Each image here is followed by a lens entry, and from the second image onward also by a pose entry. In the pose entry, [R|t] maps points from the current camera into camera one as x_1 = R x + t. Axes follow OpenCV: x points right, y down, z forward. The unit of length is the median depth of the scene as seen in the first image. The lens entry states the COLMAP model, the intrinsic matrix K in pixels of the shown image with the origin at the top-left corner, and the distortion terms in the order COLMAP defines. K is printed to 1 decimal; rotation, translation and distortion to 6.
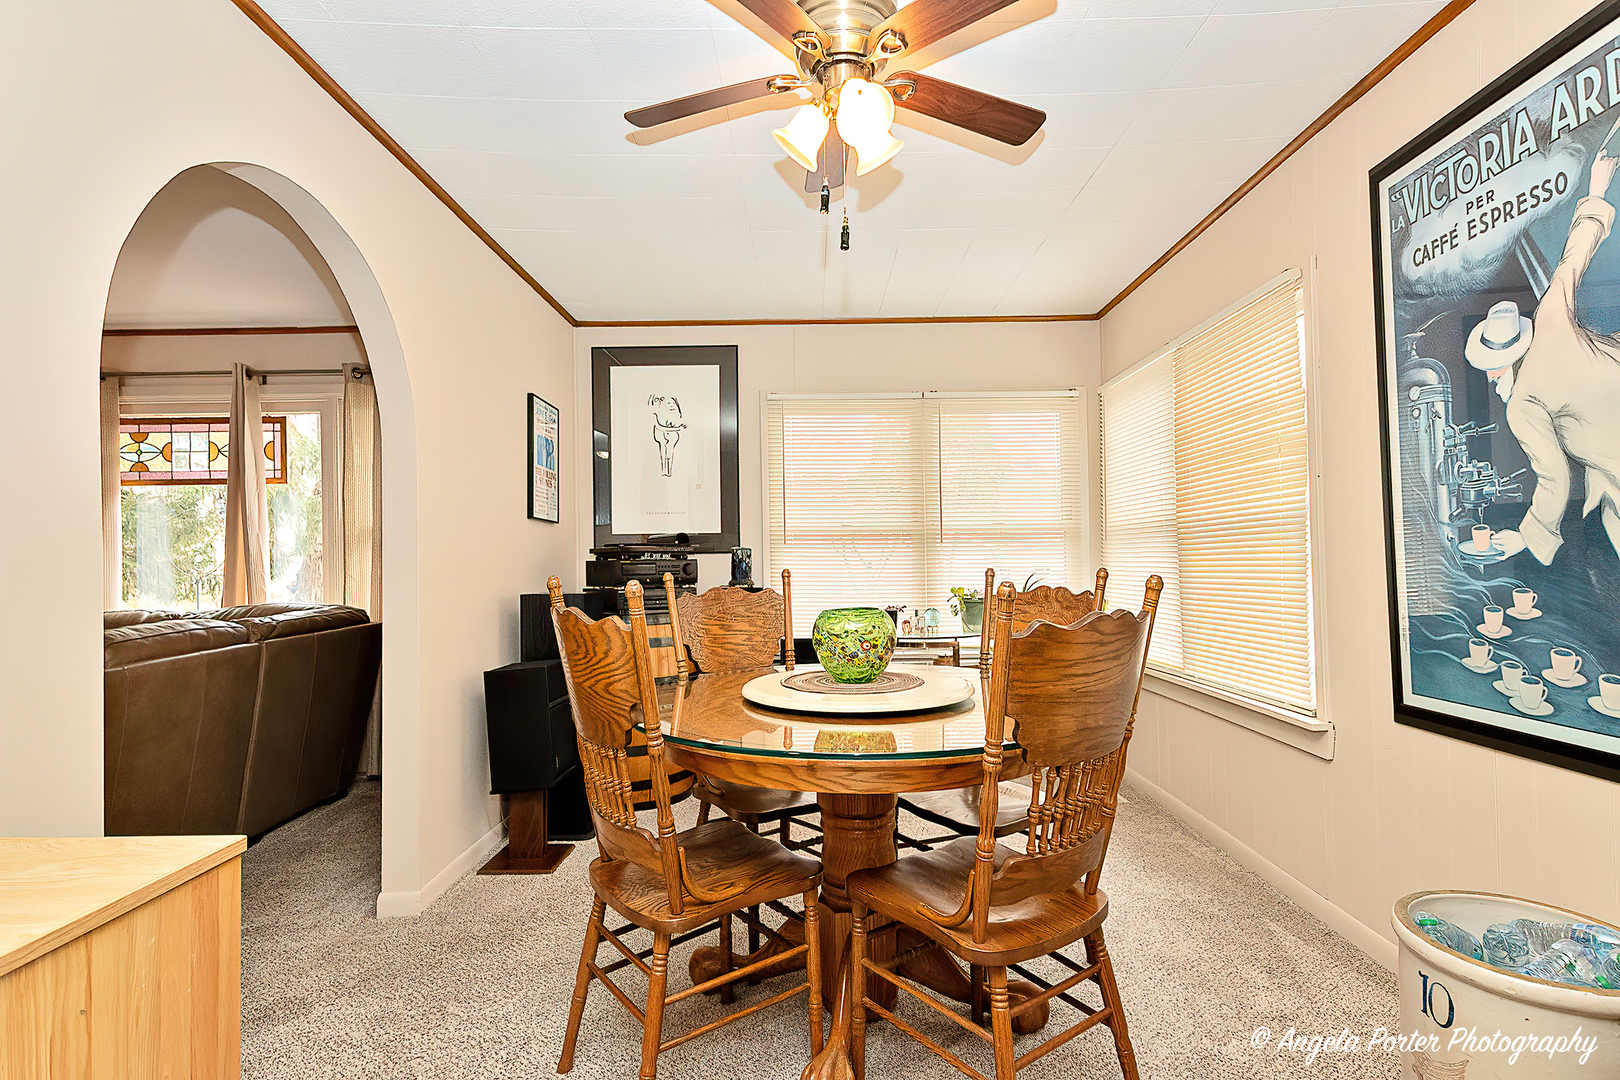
lens RADIAL K [[770.4, 0, 805.6], [0, 770.4, 543.7], [0, 0, 1]] dist [0.000041, -0.000860]
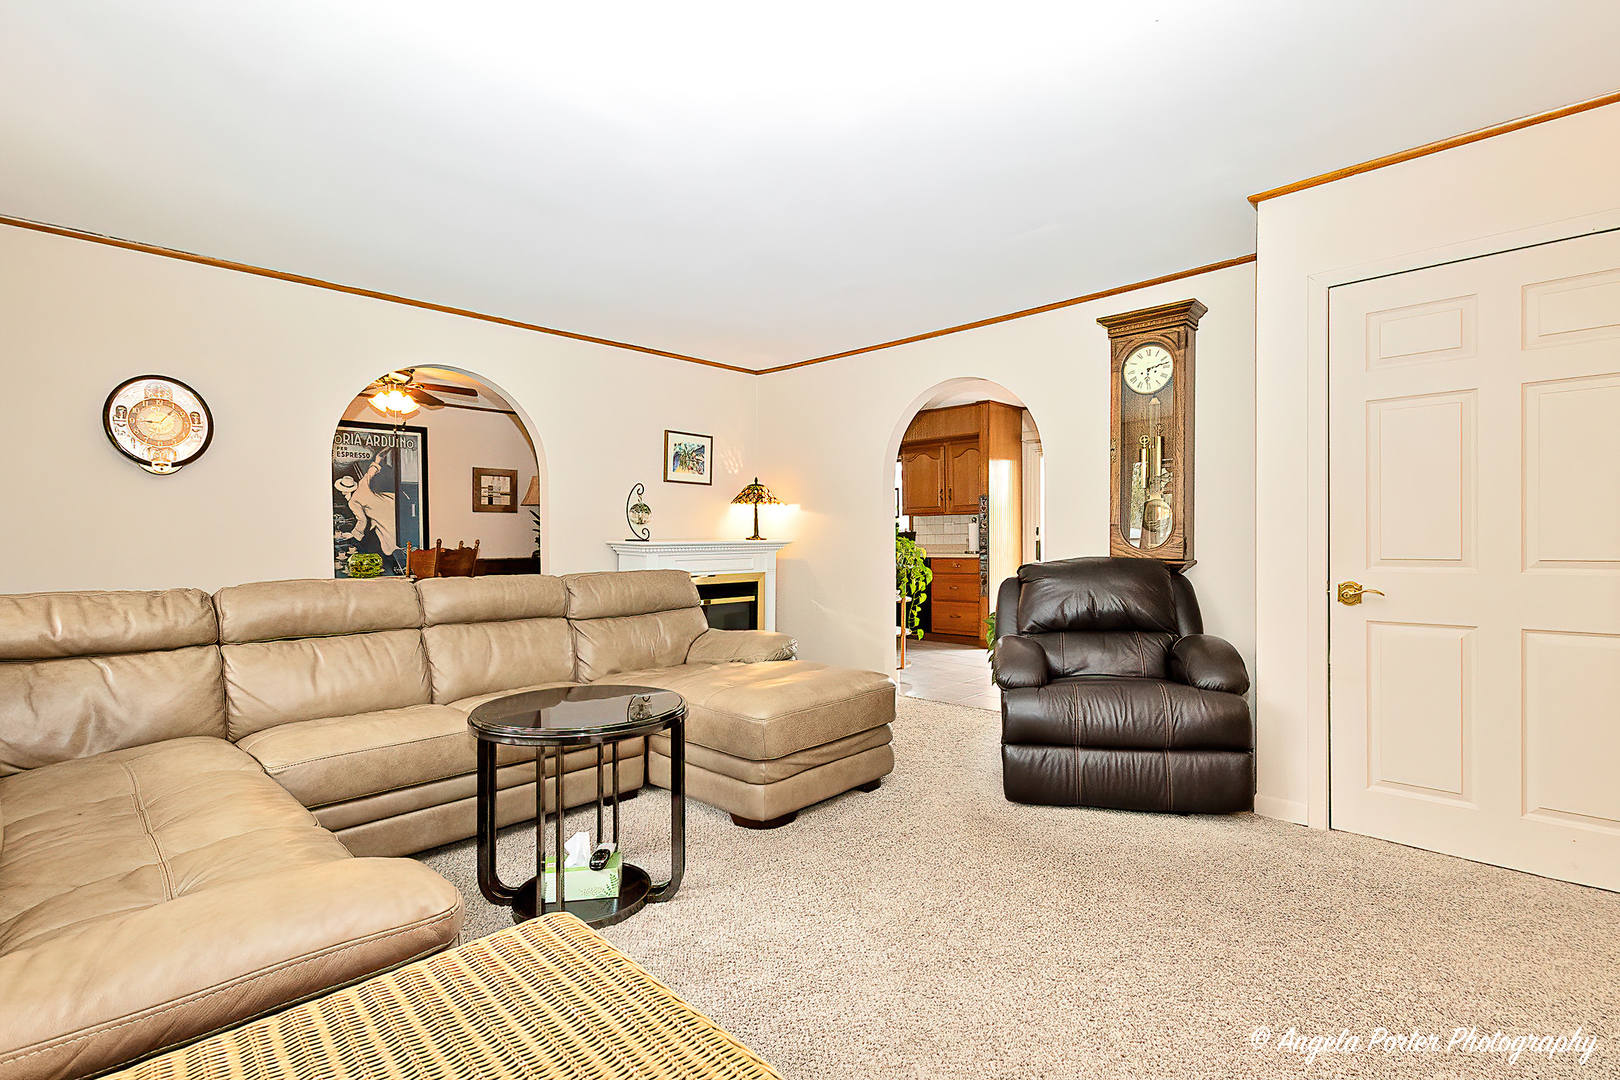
lens RADIAL K [[731.9, 0, 809.9], [0, 731.9, 543.8], [0, 0, 1]] dist [0.001684, 0.000029]
pose [[-0.708183, 0.019118, 0.705770, -3.403366], [0.010985, 0.999811, -0.016060, 0.126165], [-0.705944, -0.003621, -0.708259, 1.945601]]
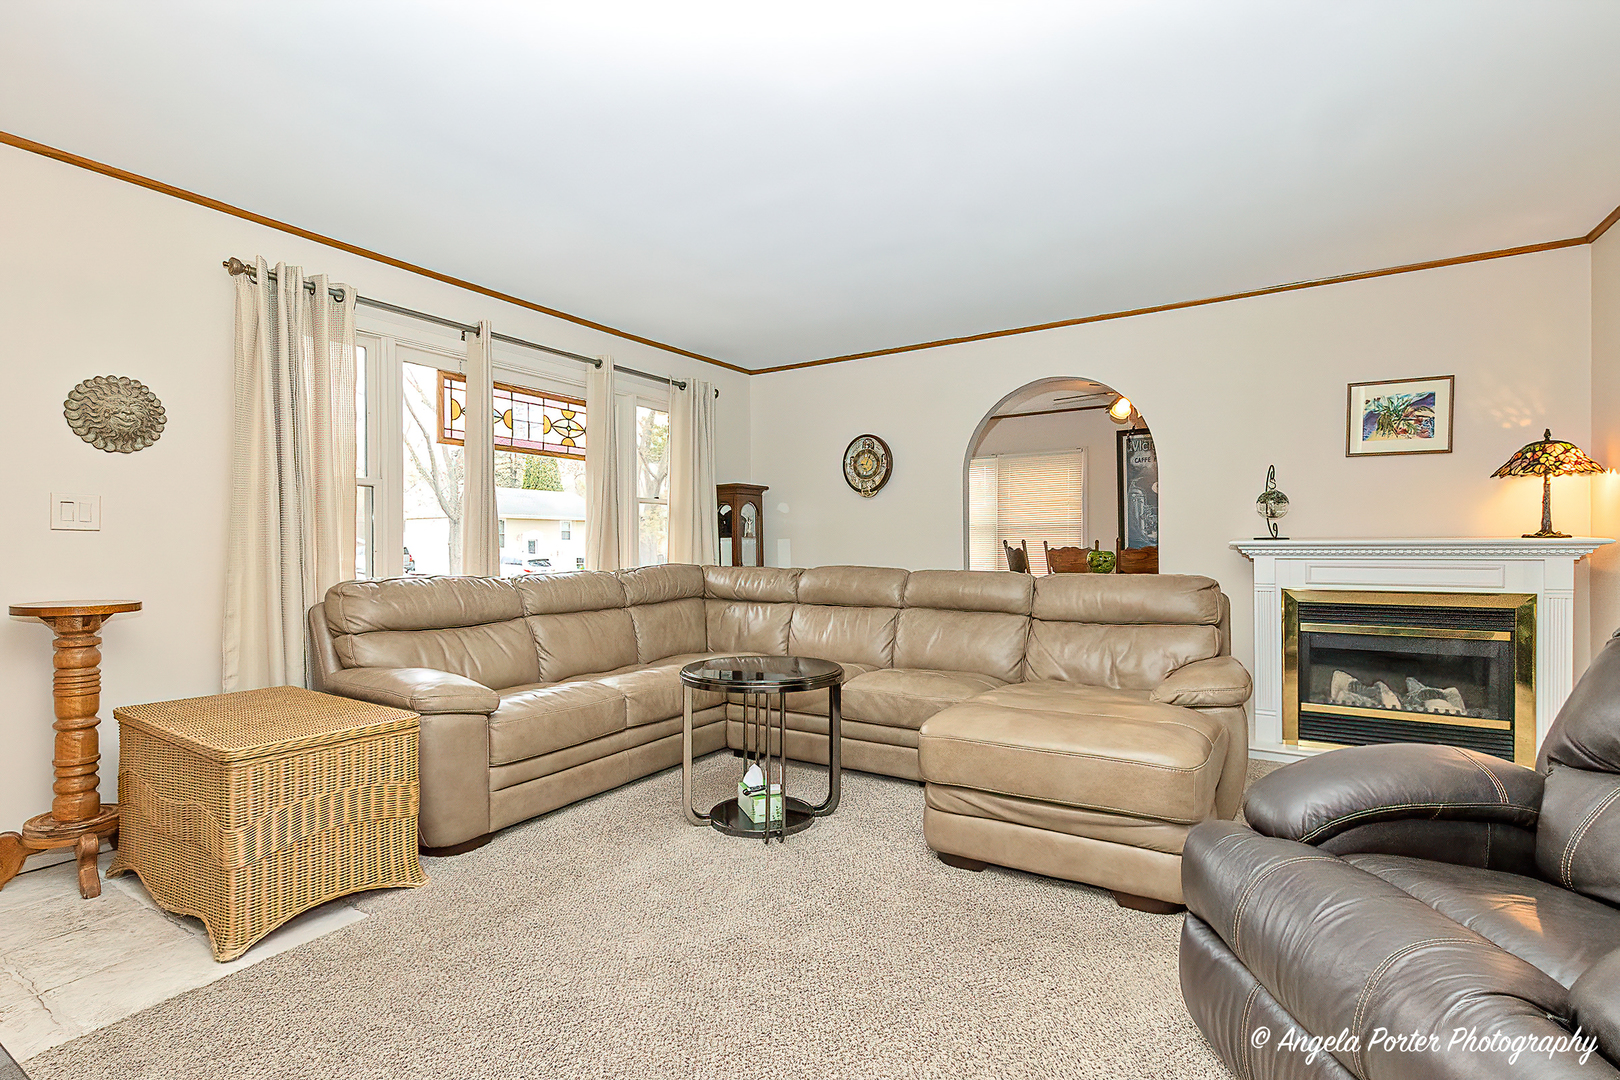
lens RADIAL K [[770.4, 0, 805.6], [0, 770.4, 543.7], [0, 0, 1]] dist [0.000041, -0.000860]
pose [[0.550841, 0.018791, 0.834399, -3.614762], [-0.018241, 0.999779, -0.010474, 0.122158], [-0.834411, -0.009451, 0.551062, 0.276210]]
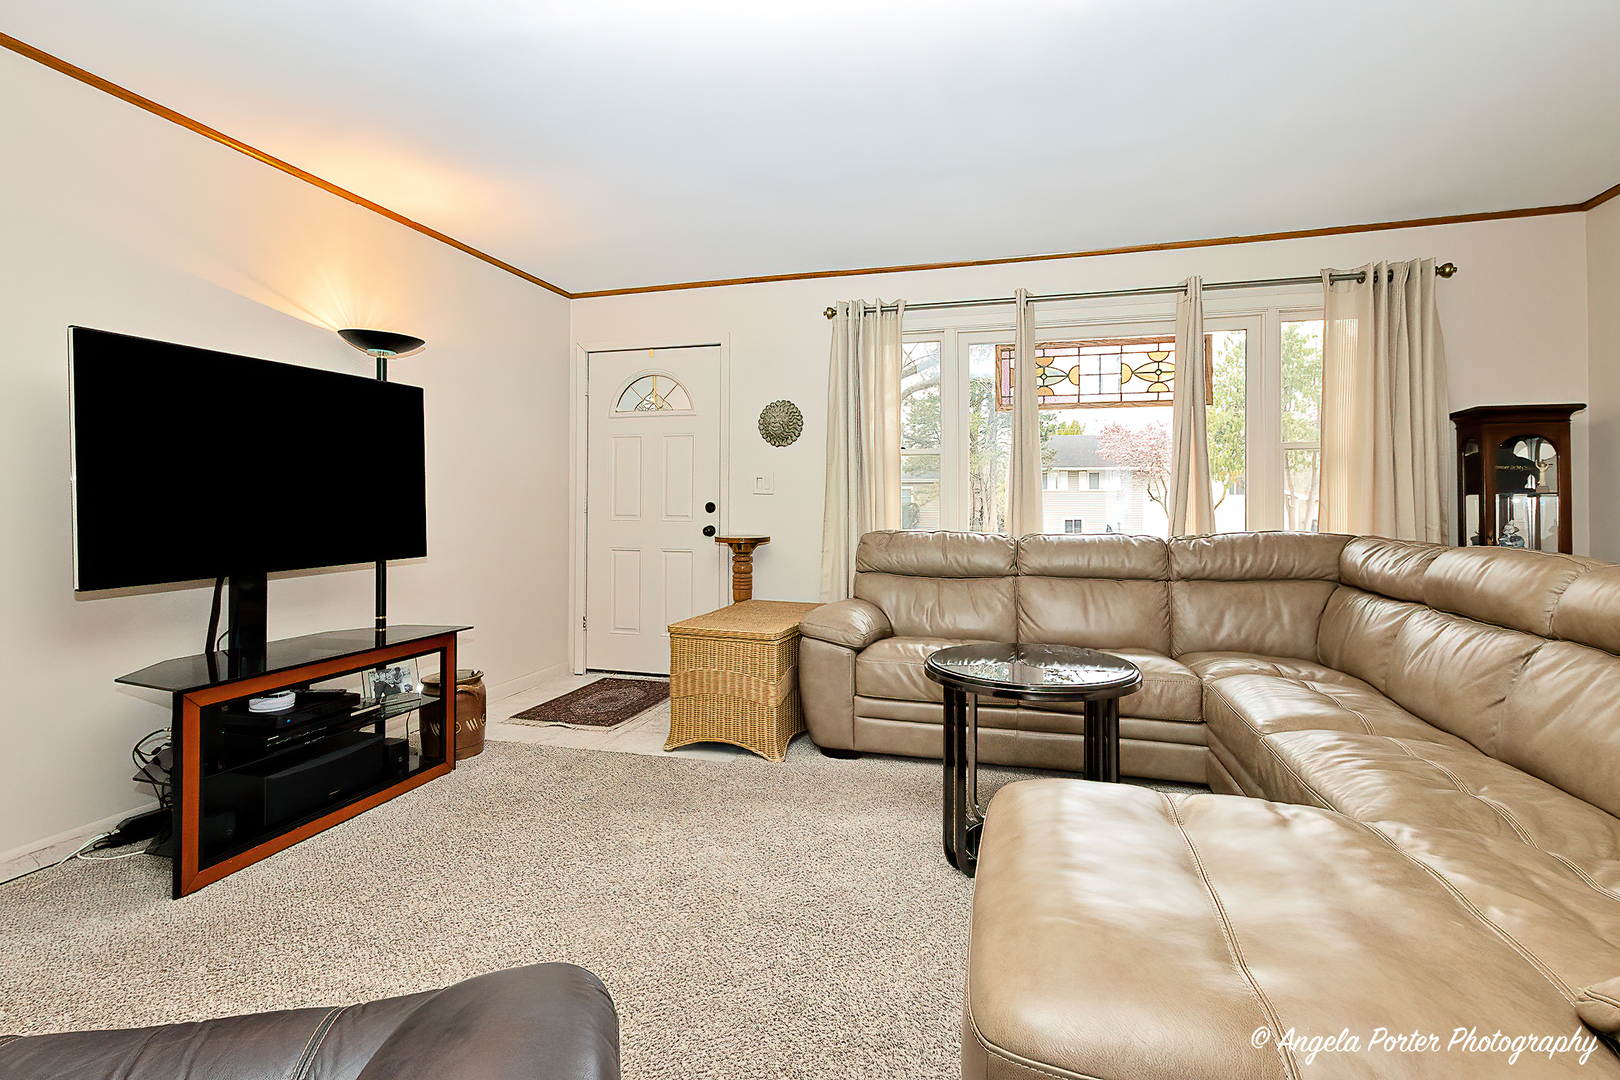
lens RADIAL K [[753.3, 0, 779.0], [0, 753.3, 486.1], [0, 0, 1]] dist [-0.001108, -0.000091]
pose [[0.949637, 0.015251, -0.312981, -2.193228], [-0.017517, 0.999837, -0.004429, 0.087017], [0.312862, 0.009688, 0.949749, -0.107076]]
